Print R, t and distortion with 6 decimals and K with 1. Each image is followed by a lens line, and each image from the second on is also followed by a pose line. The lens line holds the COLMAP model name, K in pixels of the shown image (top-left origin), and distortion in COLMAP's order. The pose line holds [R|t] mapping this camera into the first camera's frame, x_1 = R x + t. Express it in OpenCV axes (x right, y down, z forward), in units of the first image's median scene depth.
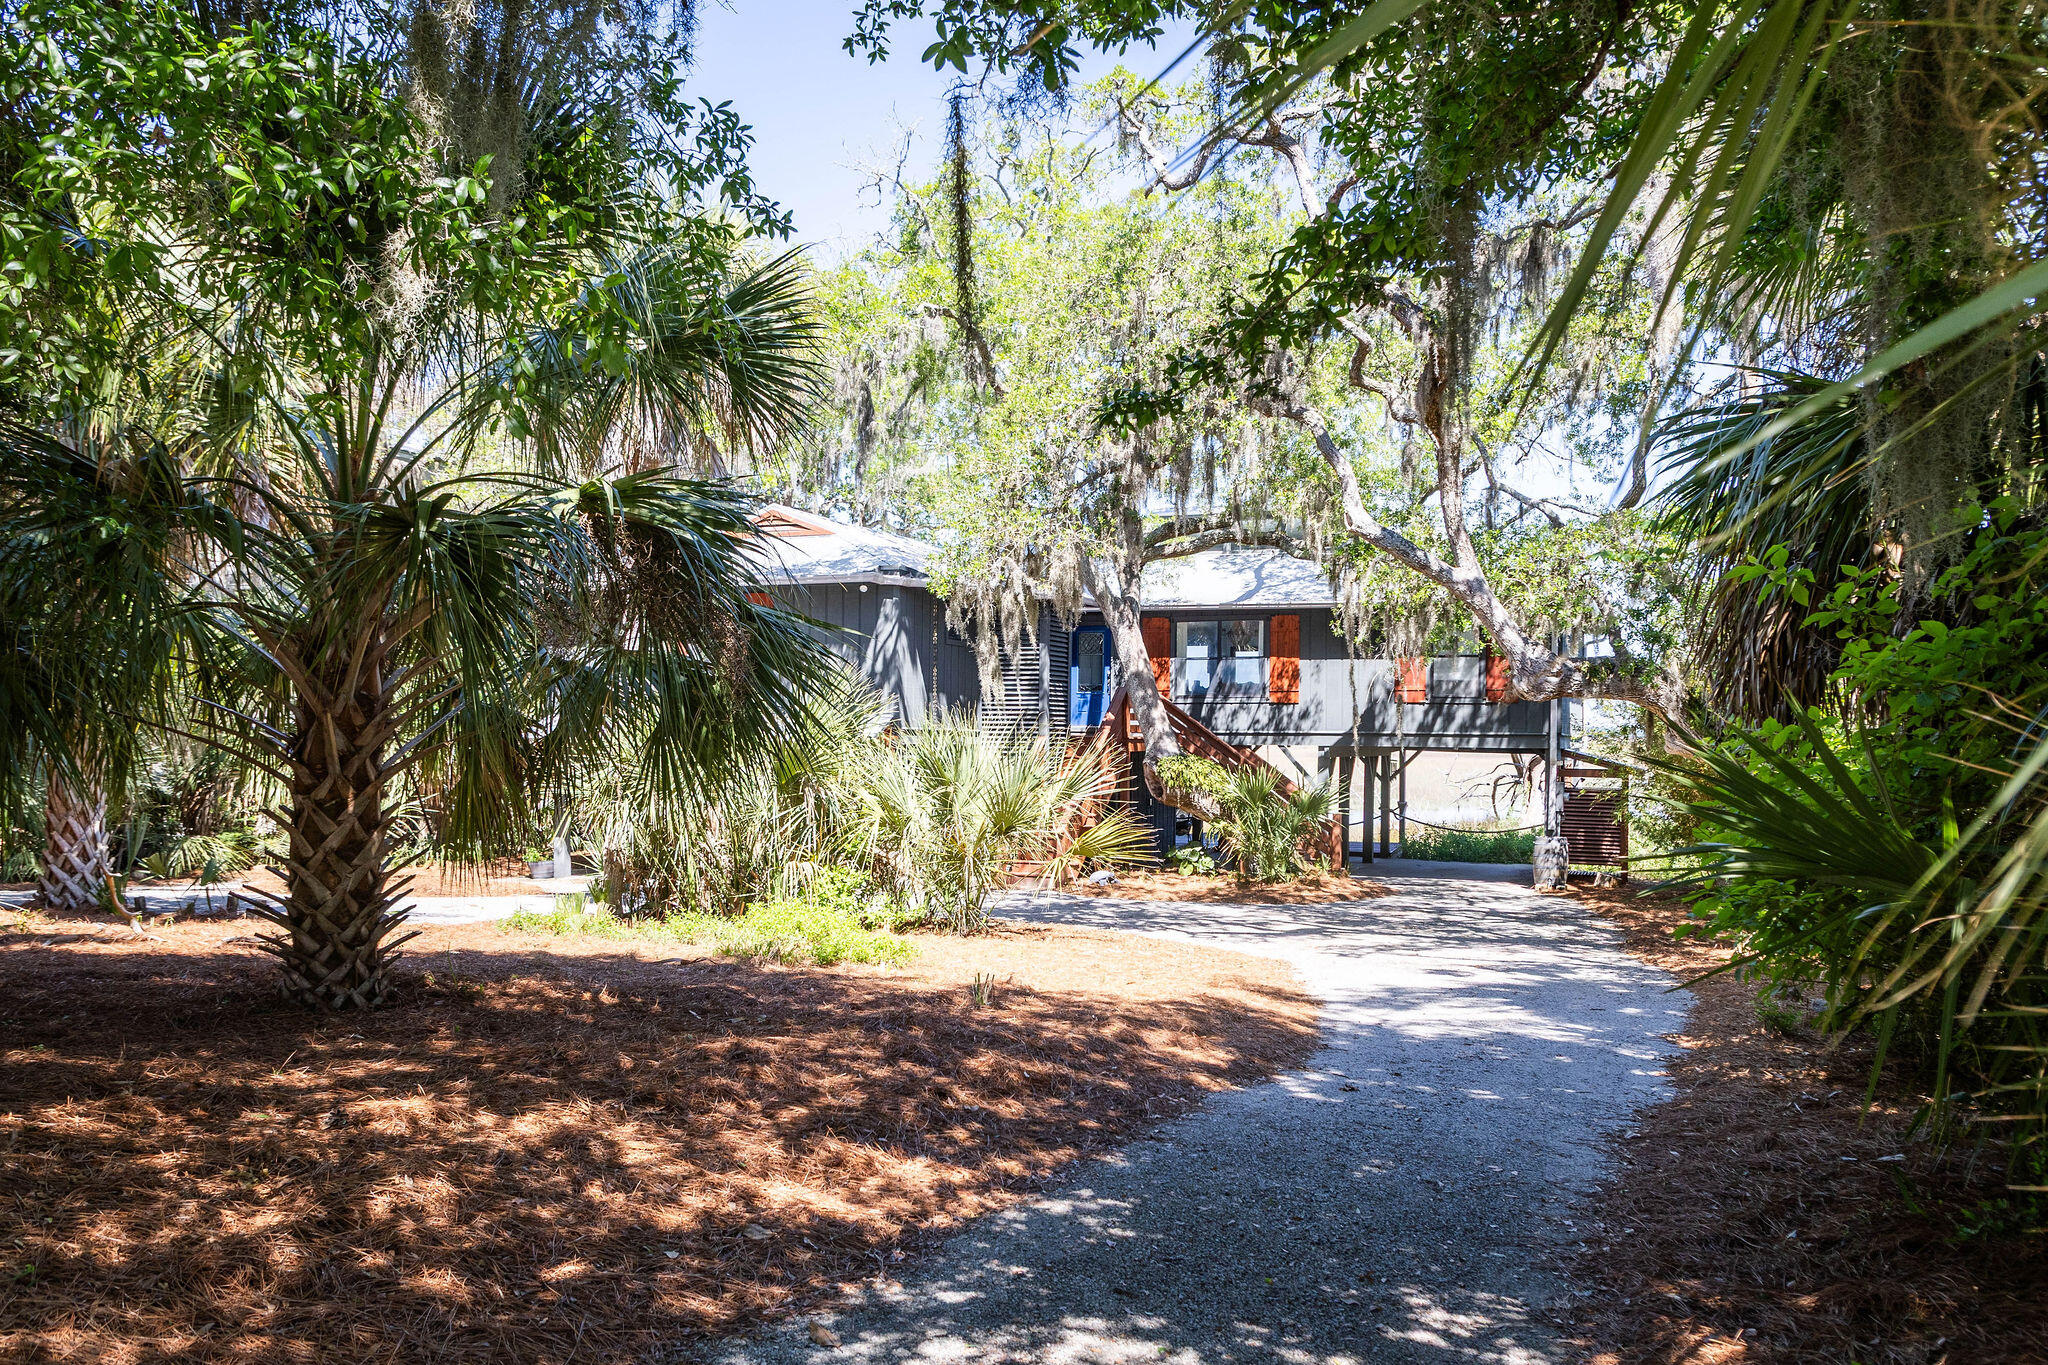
lens RADIAL K [[1443.2, 0, 1024.0], [0, 1443.2, 682.5], [0, 0, 1]] dist [0.014263, -0.000316]
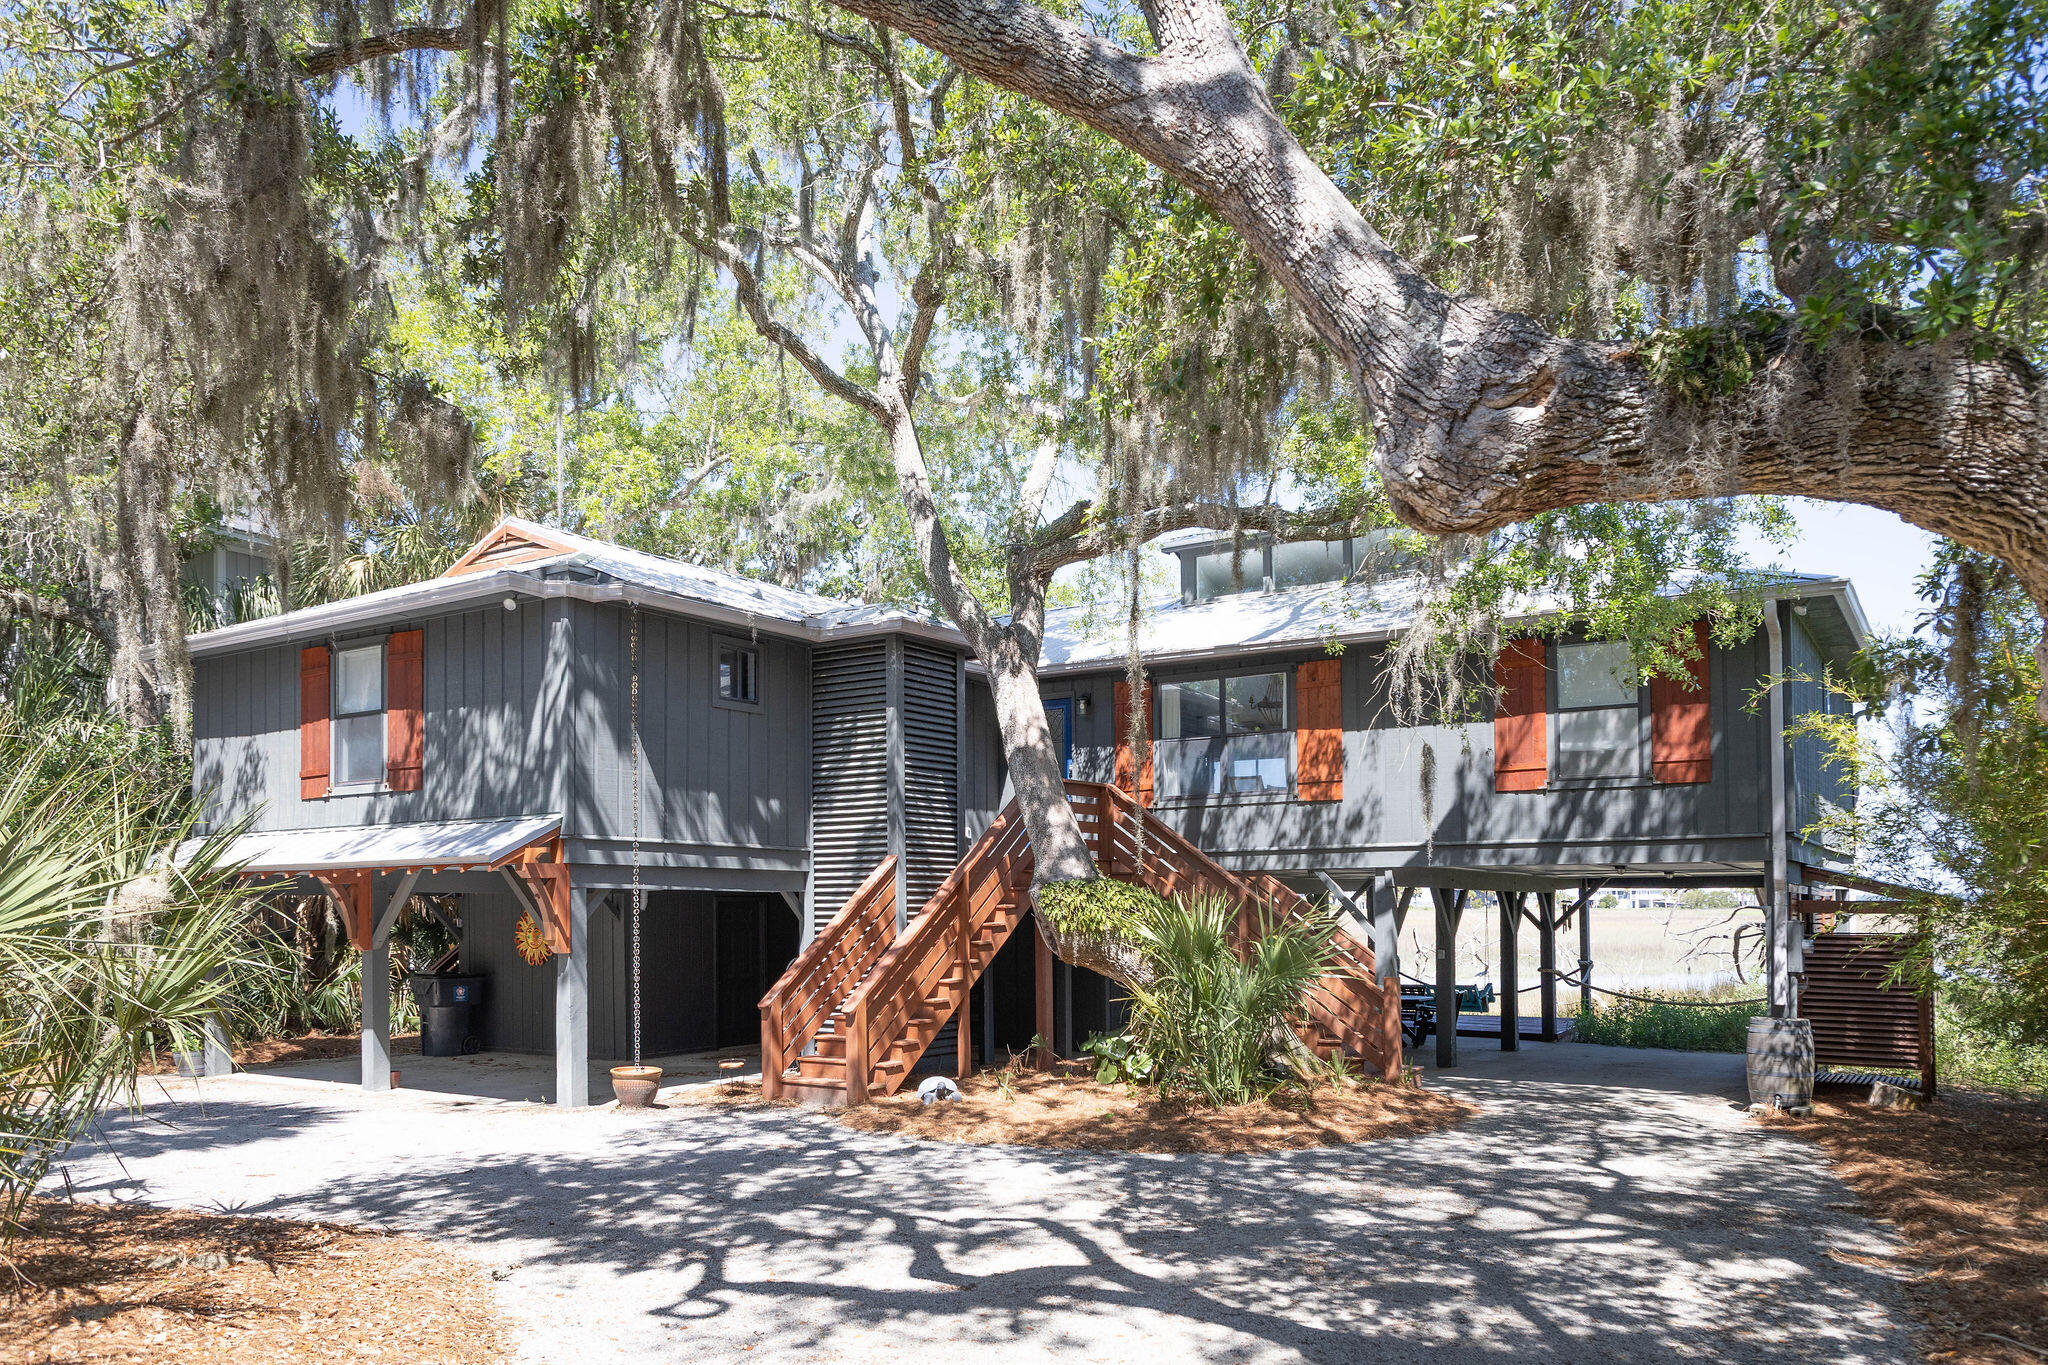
lens RADIAL K [[1375.2, 0, 1017.1], [0, 1375.2, 872.4], [0, 0, 1]] dist [0.005862, 0.000019]
pose [[0.980913, -0.016113, -0.193777, 0.183692], [0.019434, 0.999695, 0.015252, 0.035708], [0.193472, -0.018727, 0.980927, 0.431825]]
